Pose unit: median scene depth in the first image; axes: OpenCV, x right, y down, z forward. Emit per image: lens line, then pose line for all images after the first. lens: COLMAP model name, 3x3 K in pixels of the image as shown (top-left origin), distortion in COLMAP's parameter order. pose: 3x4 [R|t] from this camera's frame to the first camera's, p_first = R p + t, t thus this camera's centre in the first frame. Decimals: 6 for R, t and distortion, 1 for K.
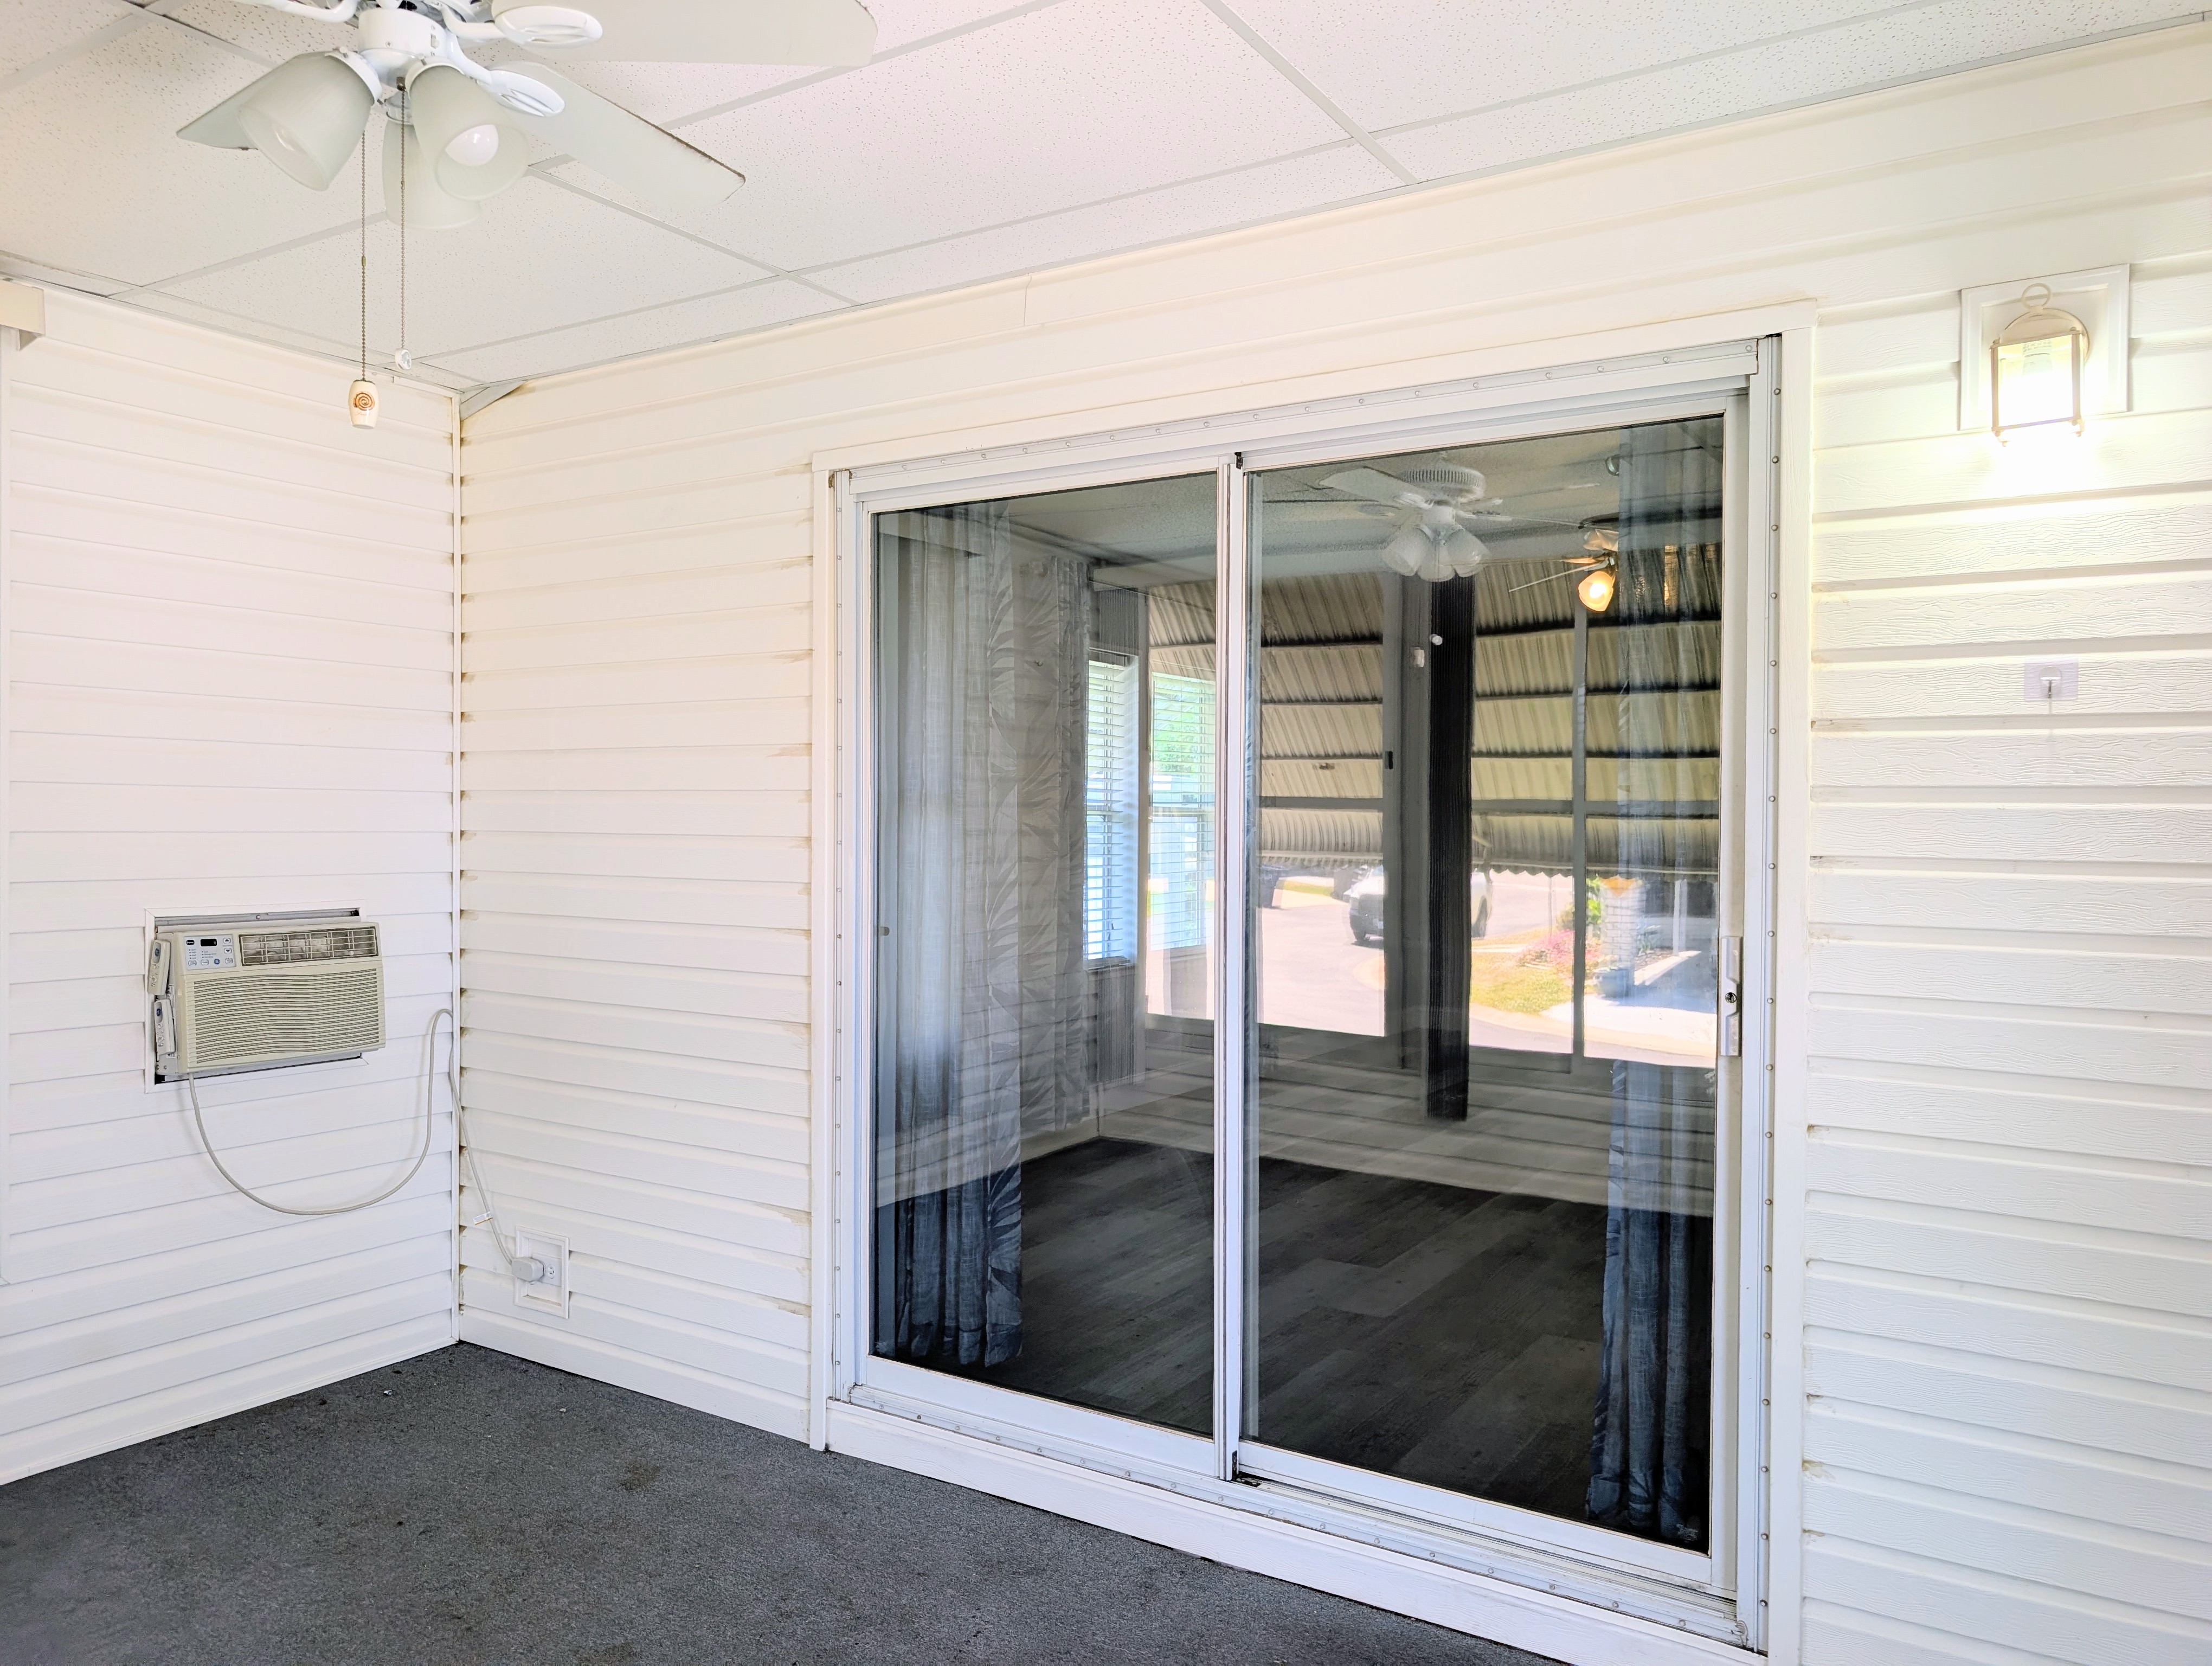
lens RADIAL K [[1609.6, 0, 1098.8], [0, 1609.6, 853.5], [0, 0, 1]] dist [0.059736, -0.064778]
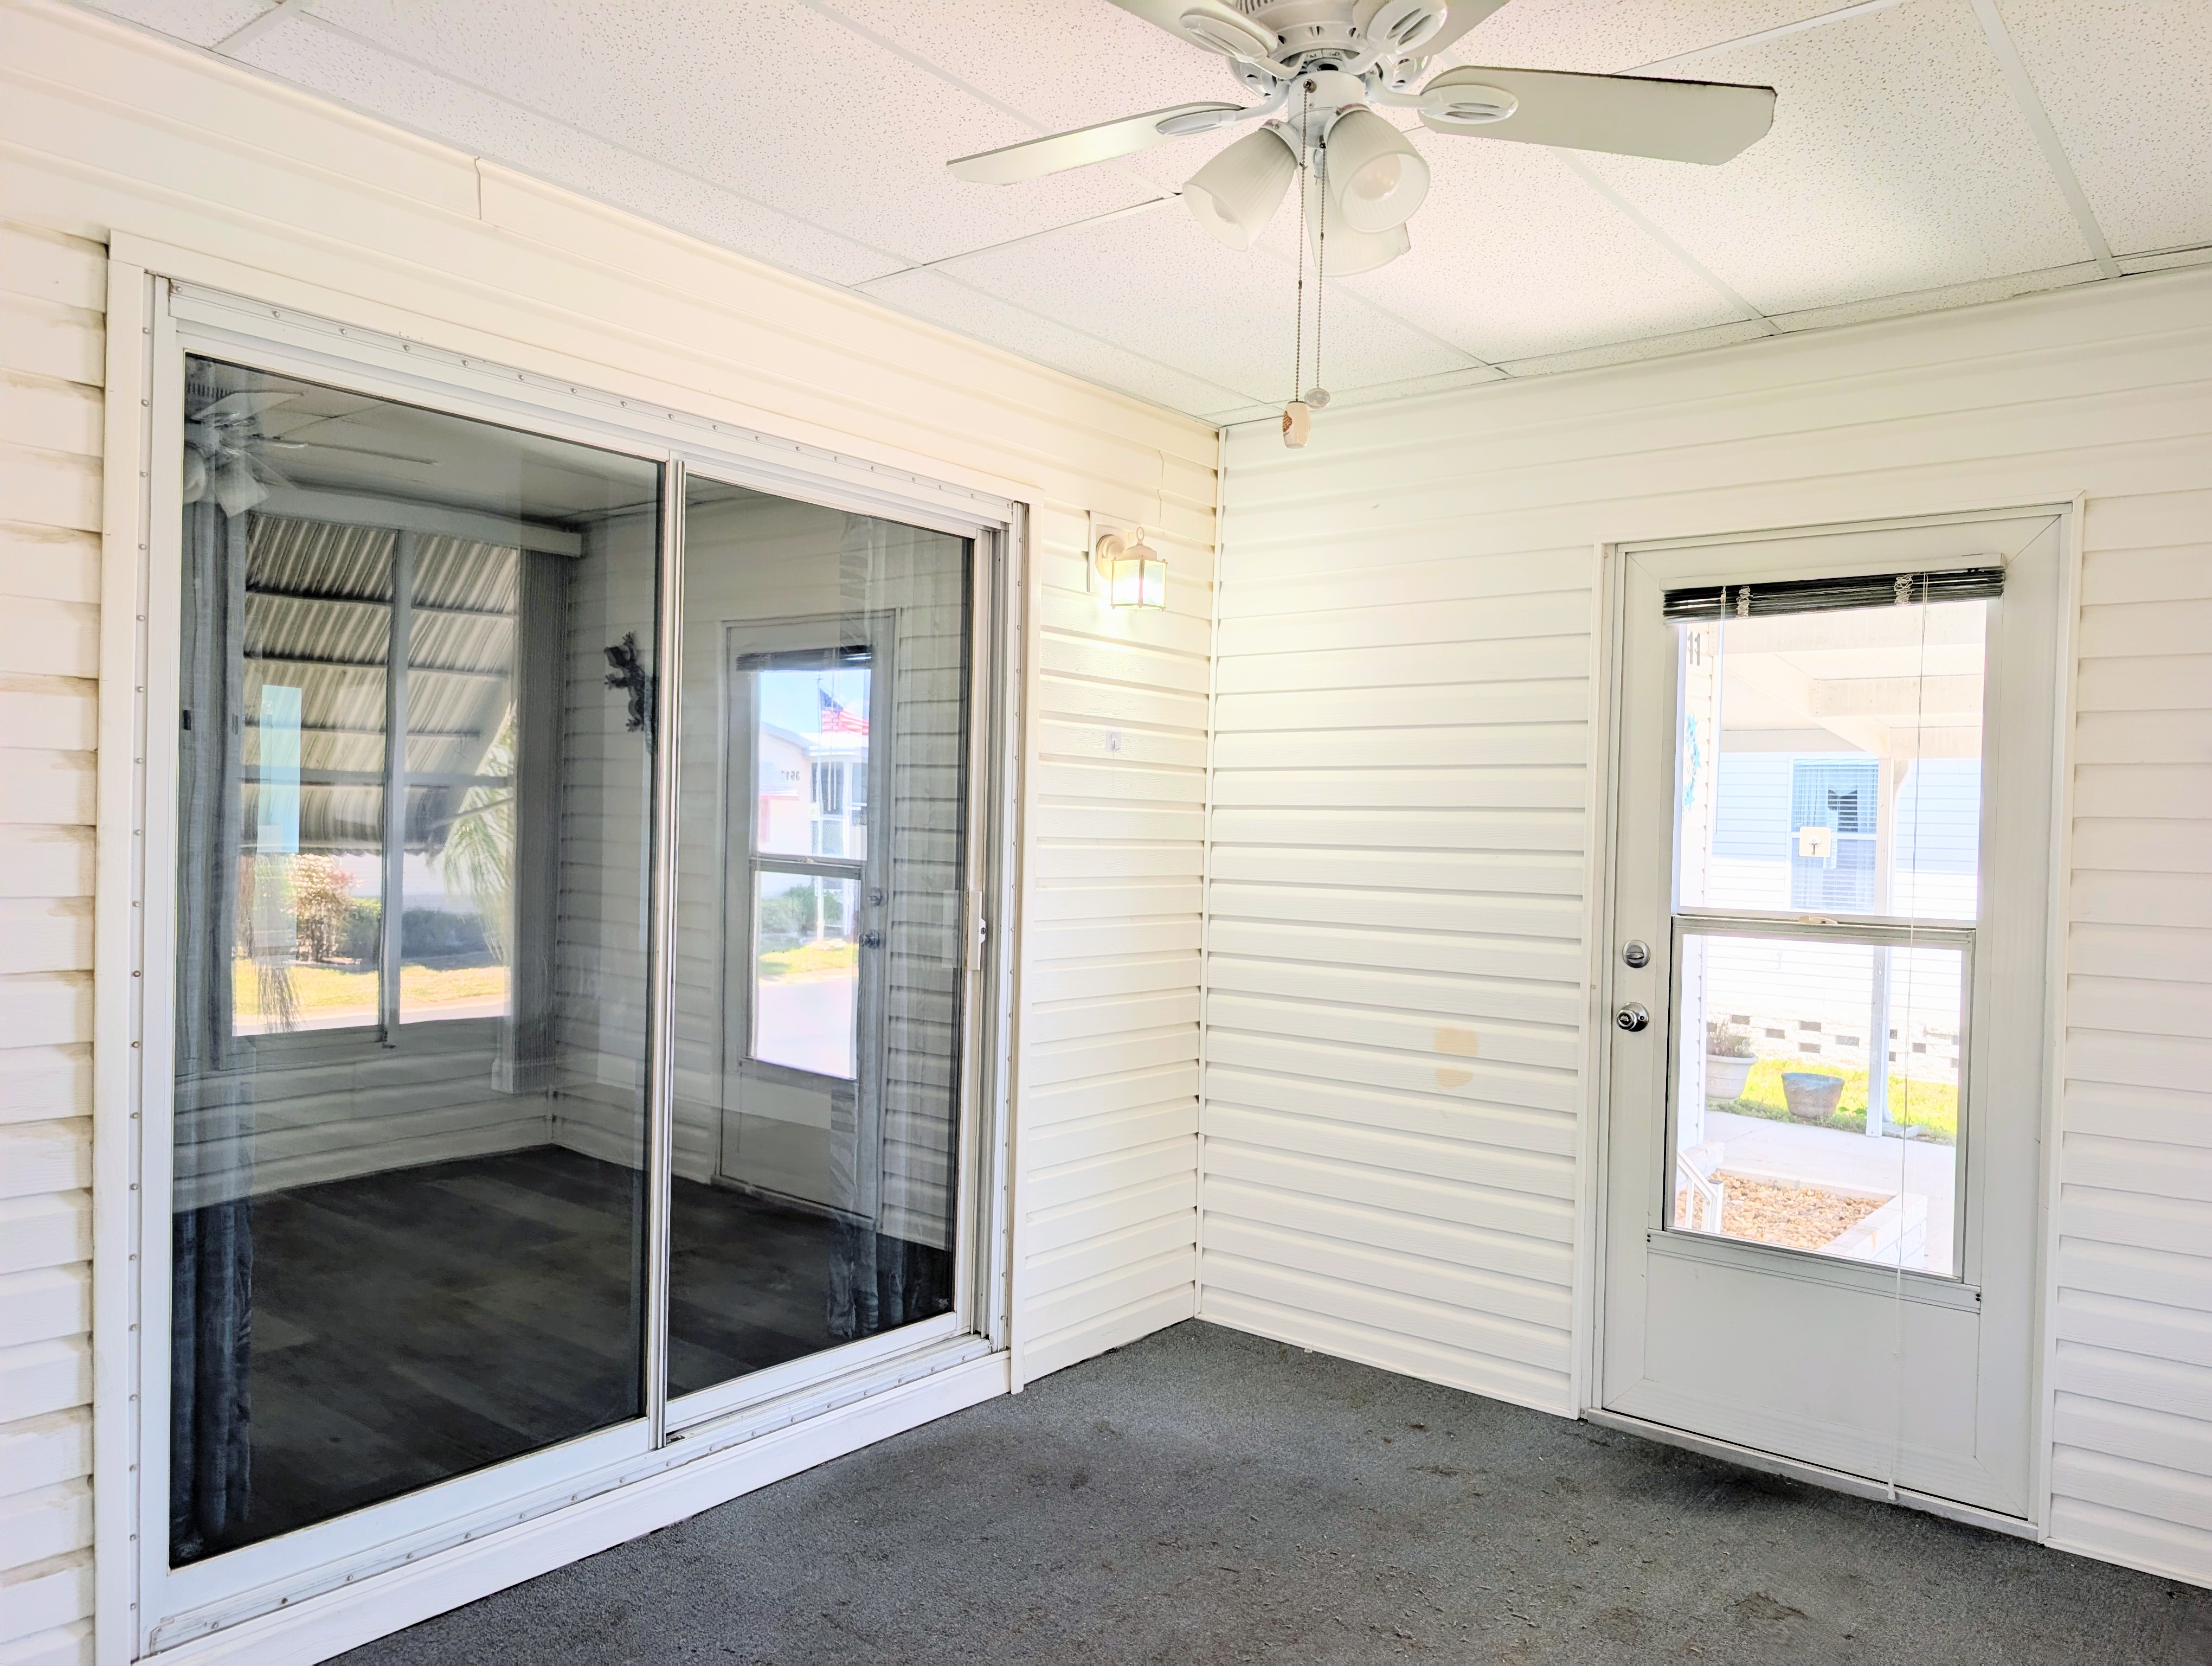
lens RADIAL K [[1609.6, 0, 1098.8], [0, 1609.6, 853.5], [0, 0, 1]] dist [0.059736, -0.064778]
pose [[0.109748, -0.028022, 0.993564, -0.916351], [-0.008006, 0.999545, 0.029075, -0.024164], [-0.993927, -0.011146, 0.109474, 0.620023]]
